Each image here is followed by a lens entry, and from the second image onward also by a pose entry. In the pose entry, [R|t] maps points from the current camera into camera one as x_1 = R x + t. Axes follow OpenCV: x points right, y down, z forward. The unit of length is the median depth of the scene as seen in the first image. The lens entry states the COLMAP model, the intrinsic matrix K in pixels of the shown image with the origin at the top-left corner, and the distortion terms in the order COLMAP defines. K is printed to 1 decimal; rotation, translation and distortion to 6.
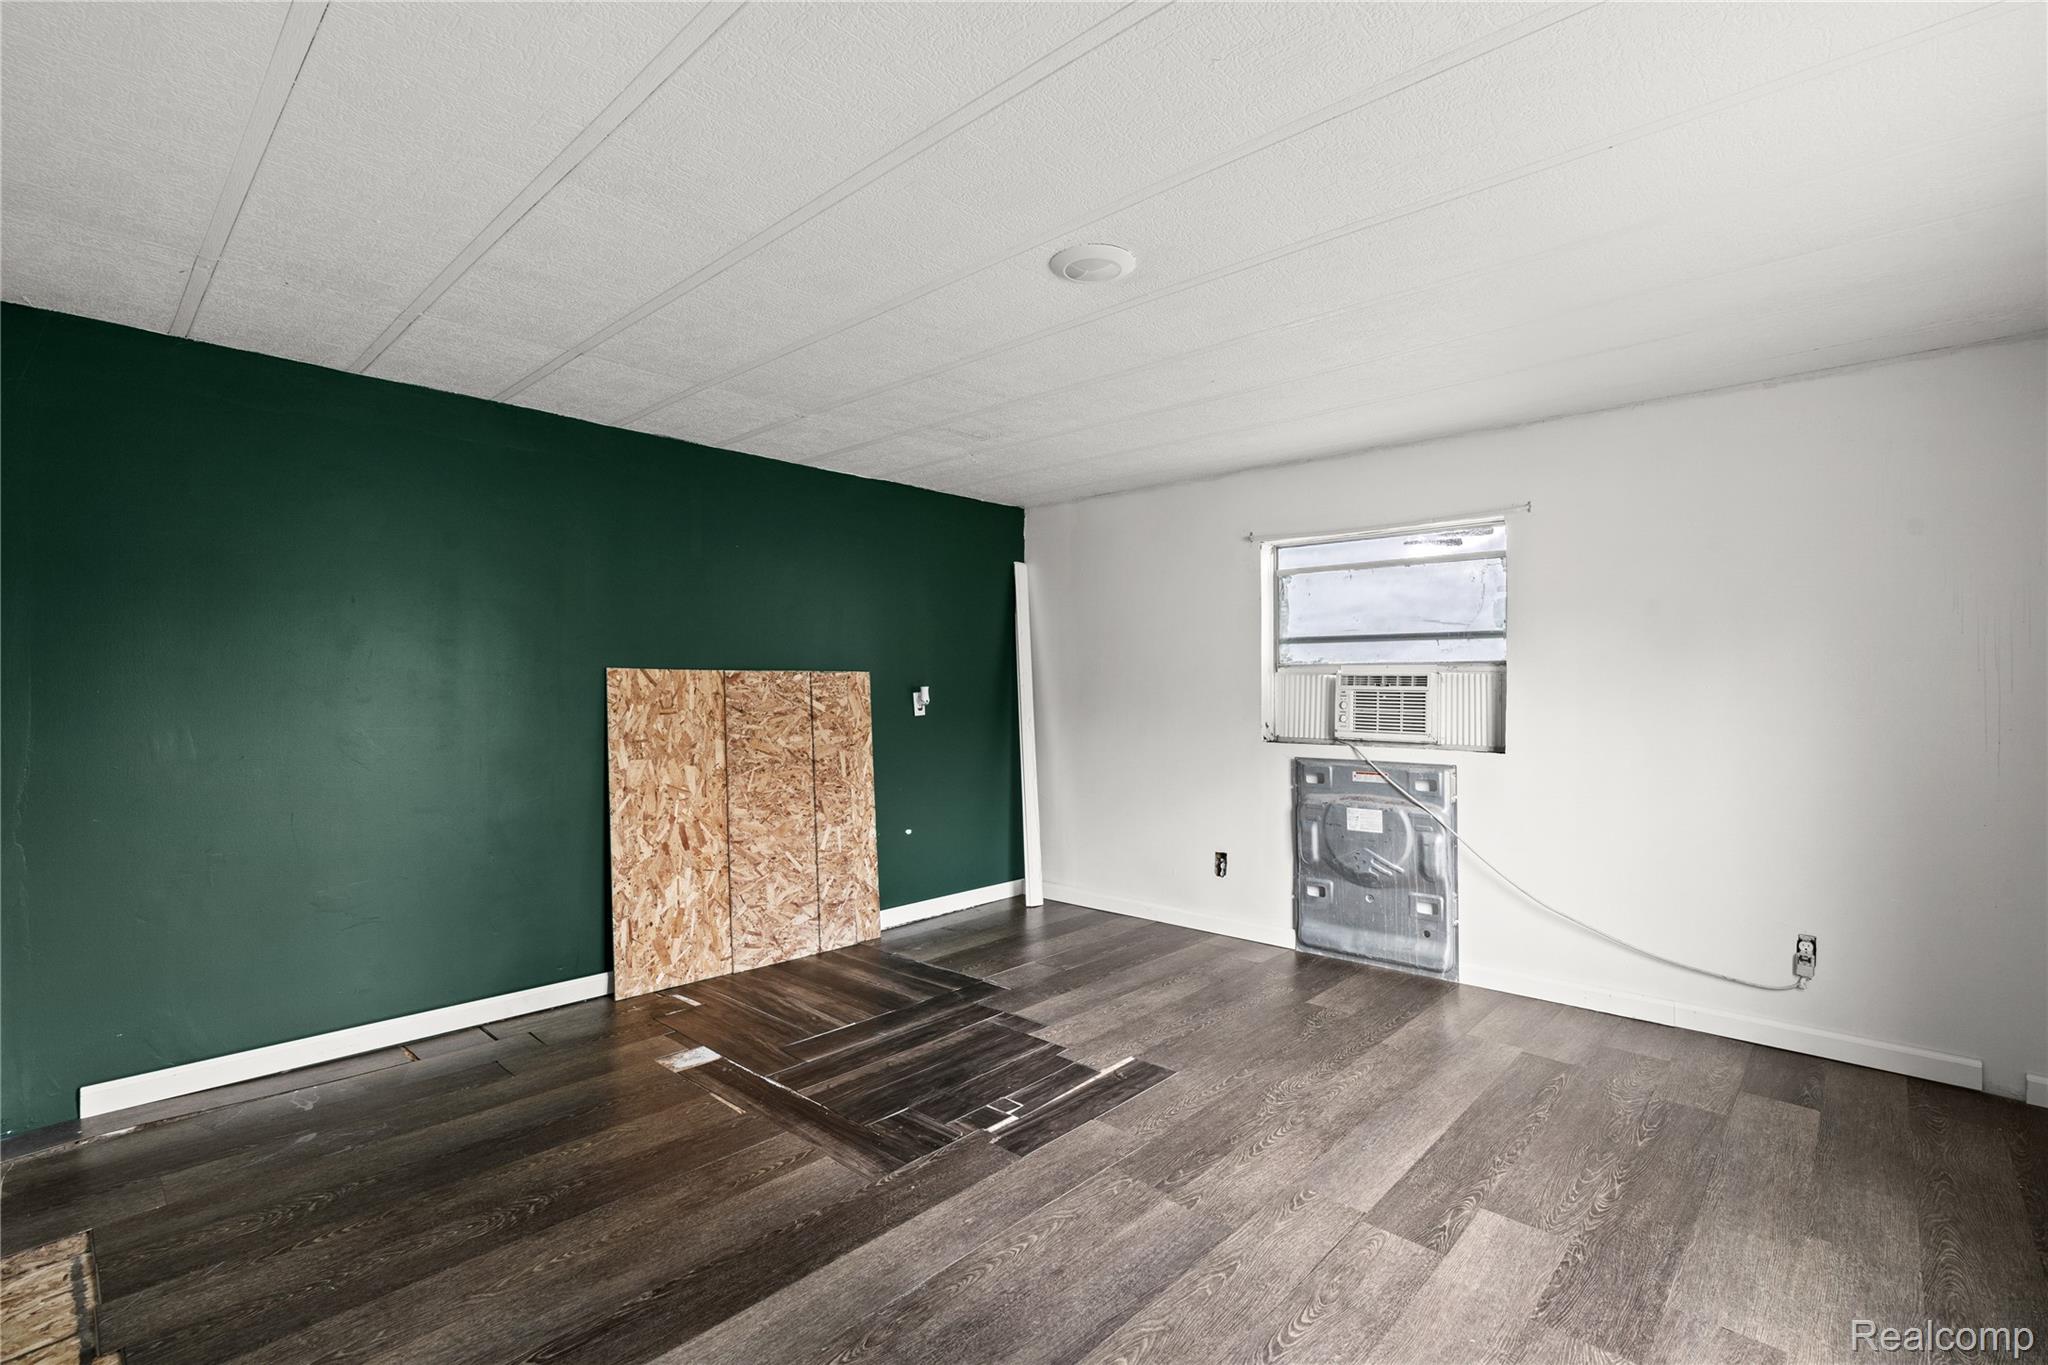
lens RADIAL K [[946.4, 0, 1026.6], [0, 946.4, 679.0], [0, 0, 1]] dist [-0.007794, 0.000853]
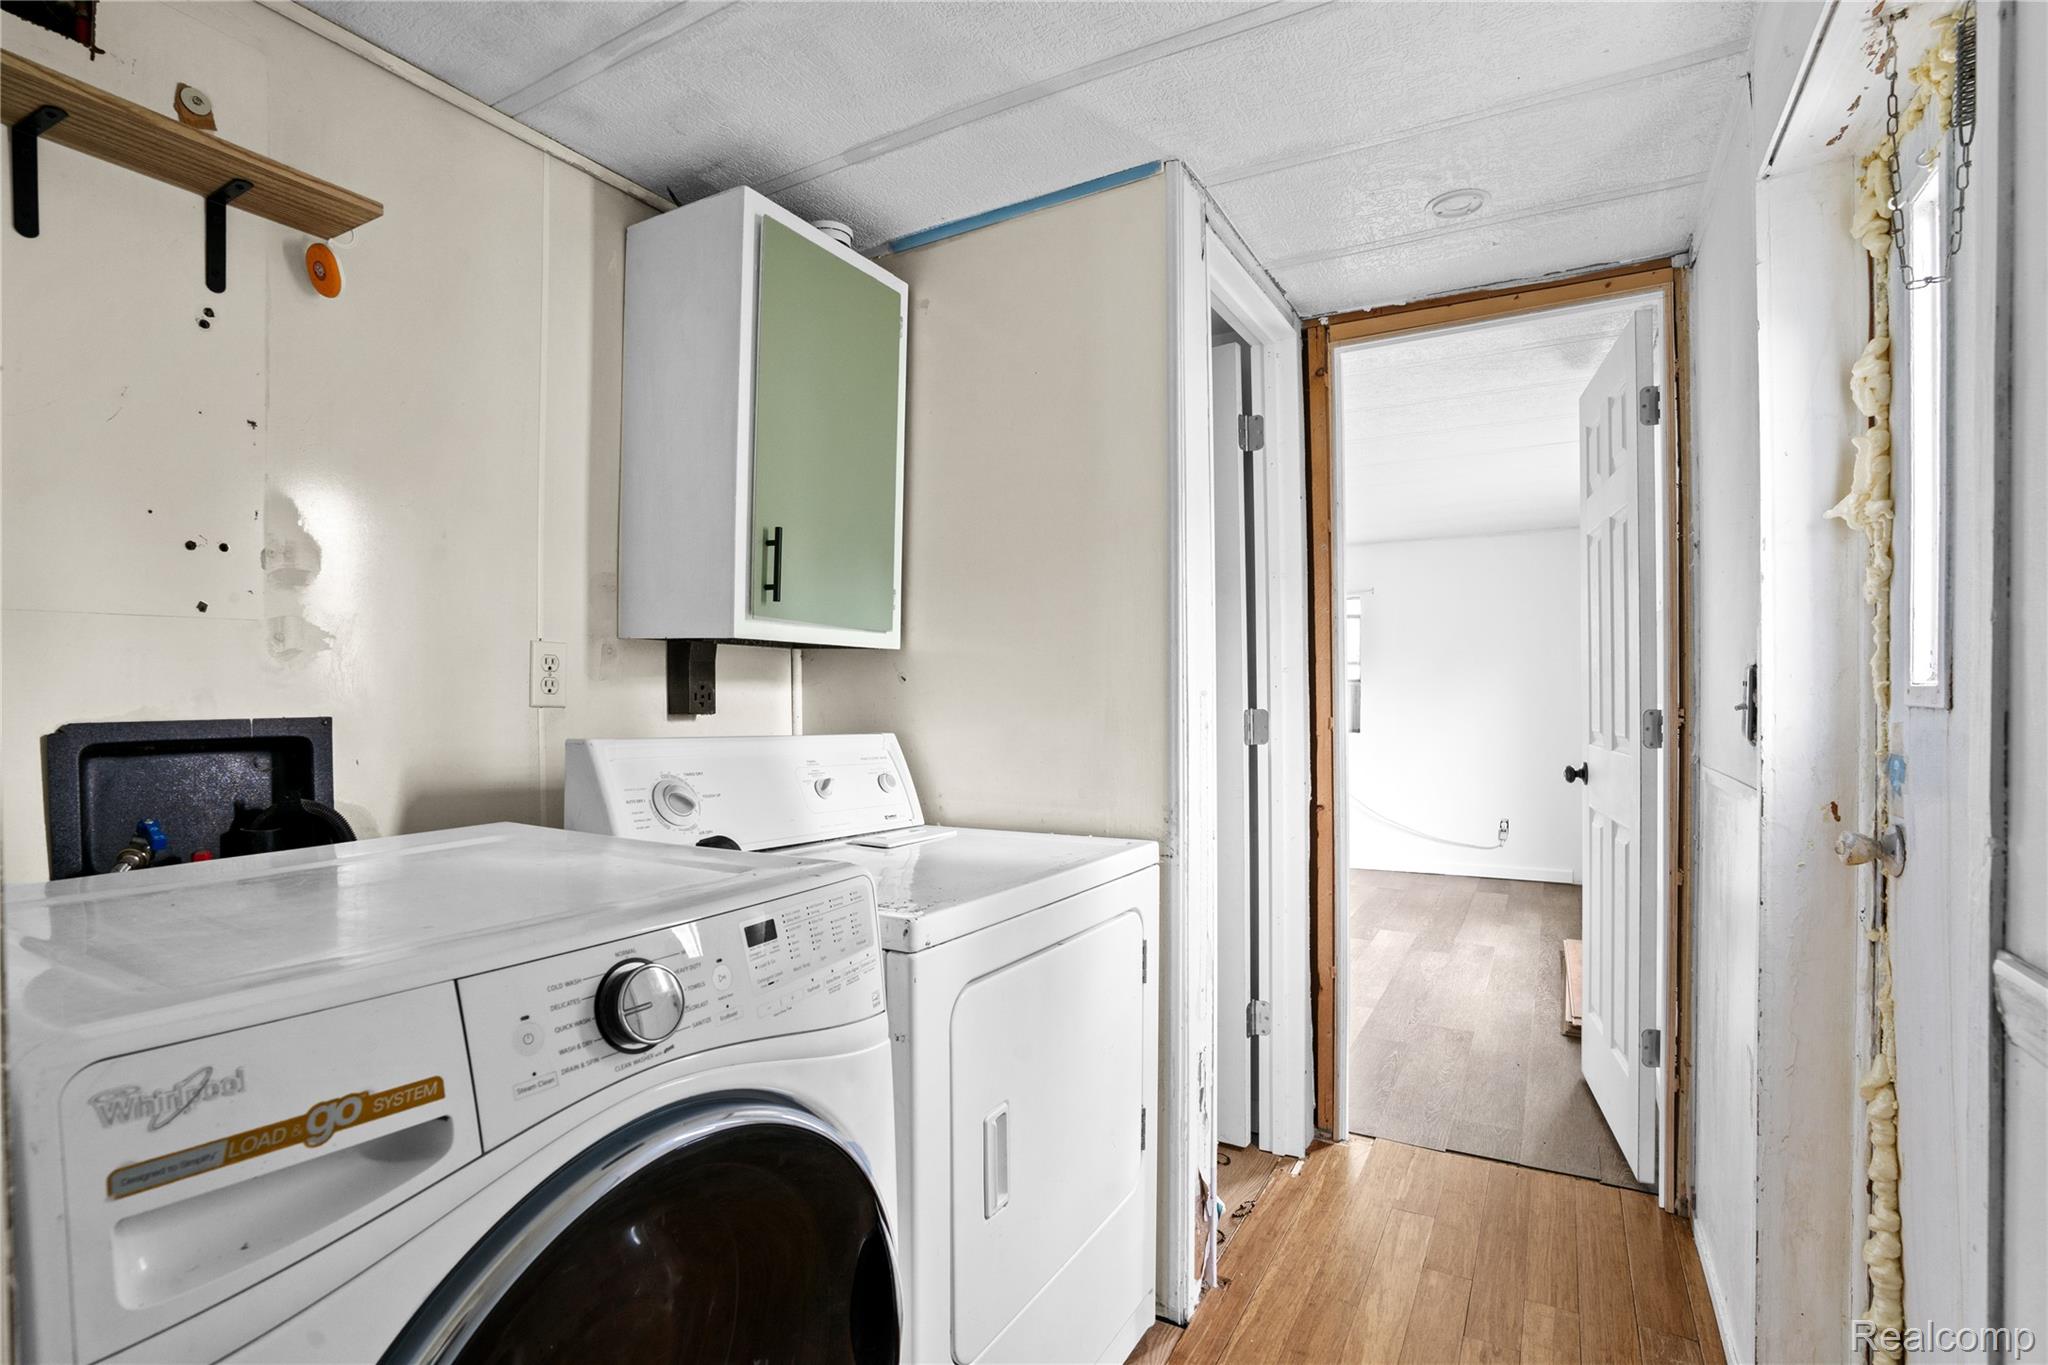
lens RADIAL K [[946.4, 0, 1026.6], [0, 946.4, 679.0], [0, 0, 1]] dist [-0.007794, 0.000853]
pose [[0.976038, 0.014780, 0.217097, -0.859210], [-0.013119, 0.999873, -0.009088, -0.013705], [-0.217203, 0.006022, 0.976108, -1.054614]]
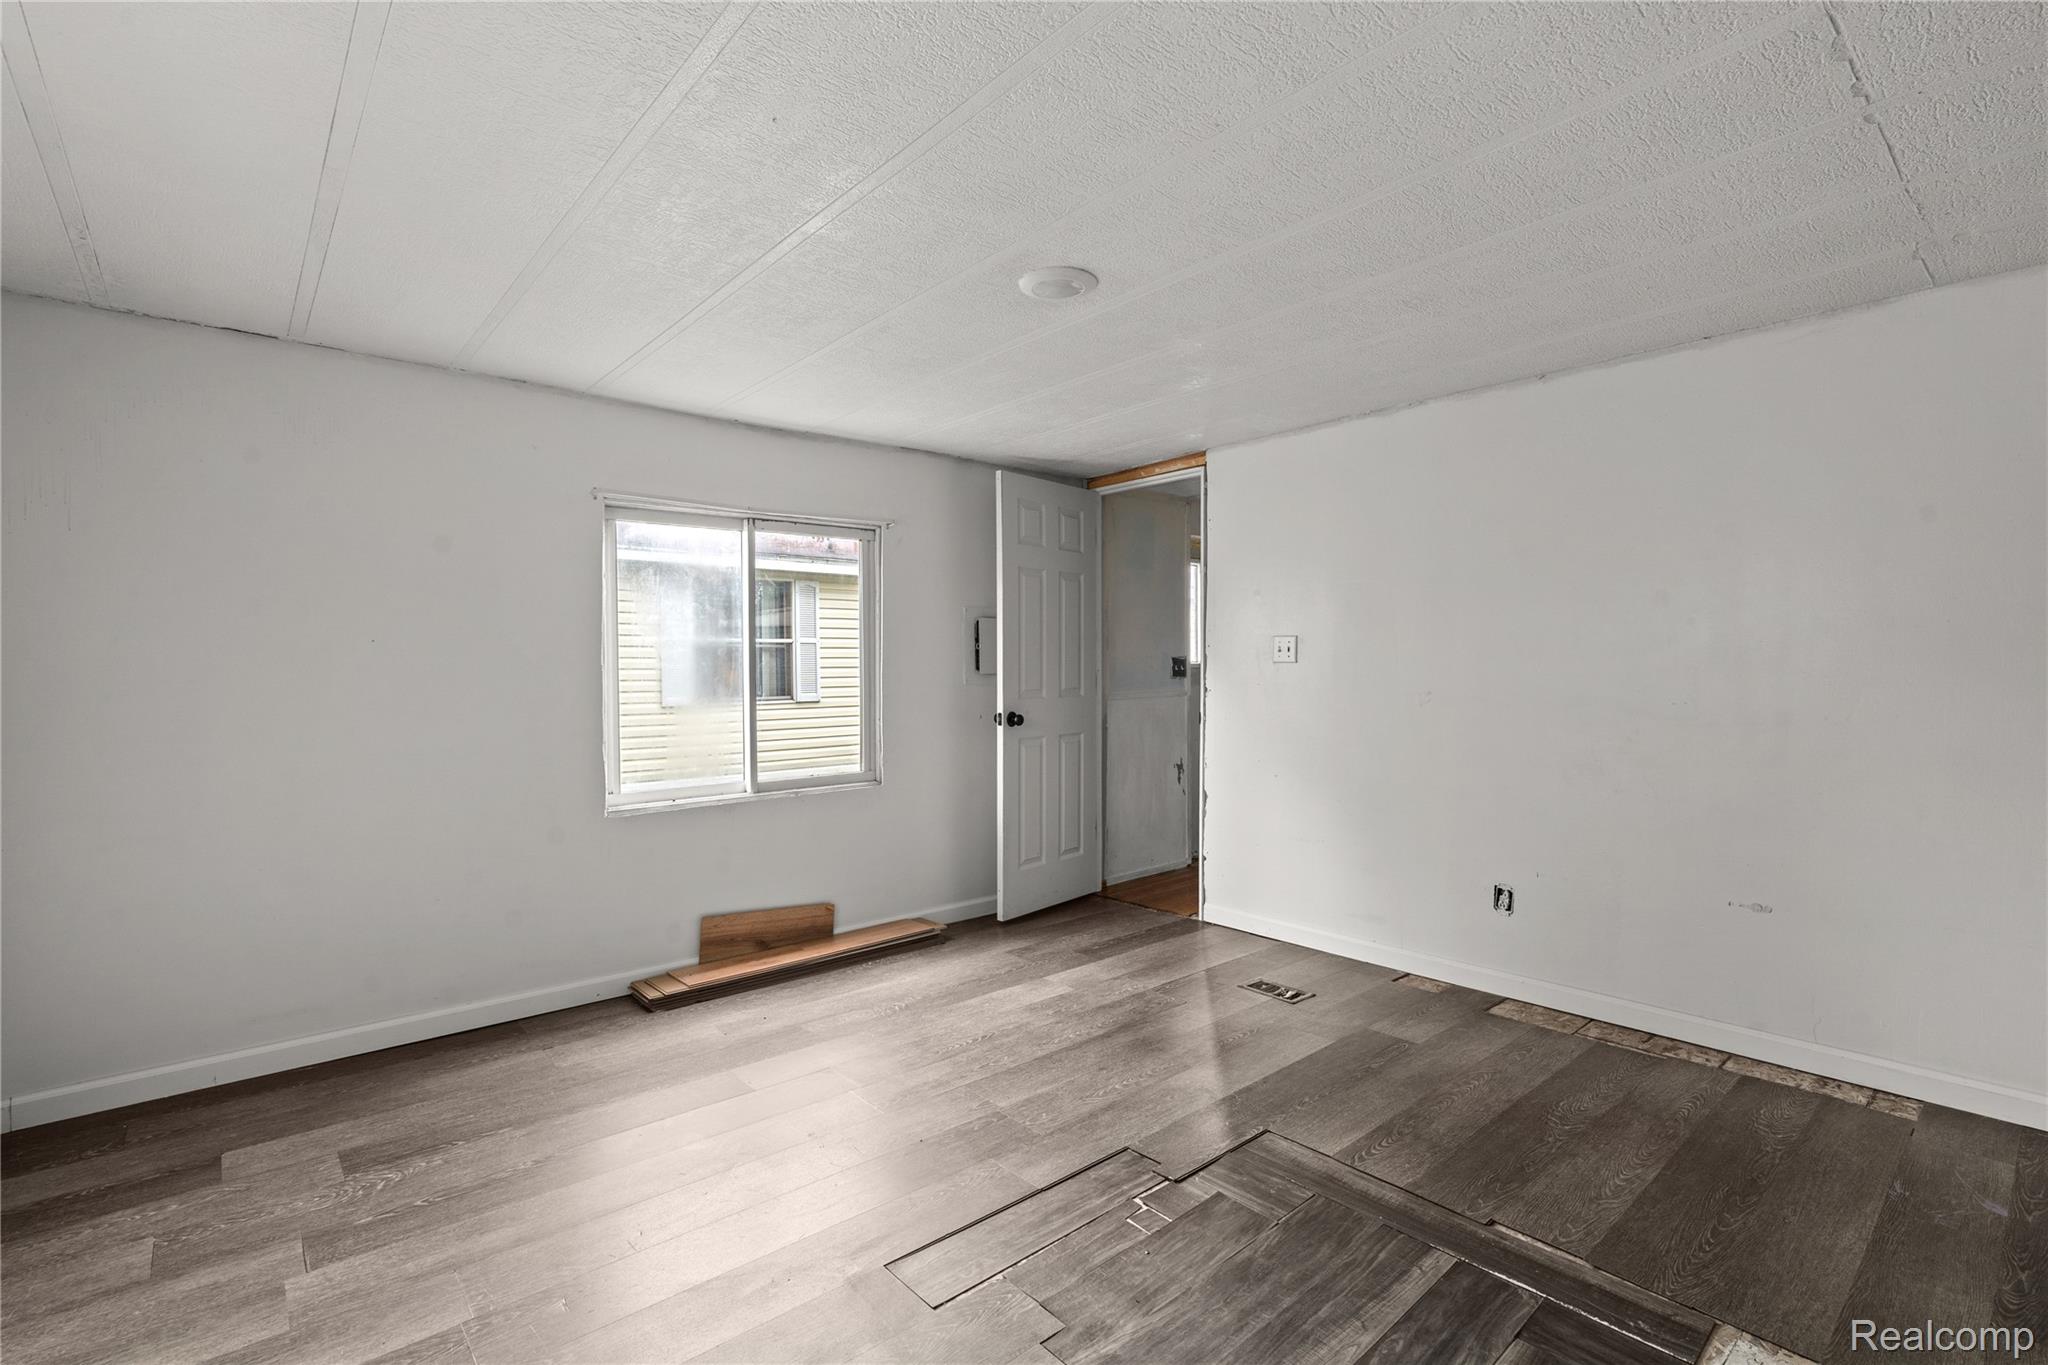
lens RADIAL K [[946.4, 0, 1026.6], [0, 946.4, 679.0], [0, 0, 1]] dist [-0.007794, 0.000853]
pose [[-0.994345, 0.006052, 0.106022, -0.008234], [0.006422, 0.999974, 0.003148, 0.017014], [-0.106001, 0.003811, -0.994359, 2.191165]]
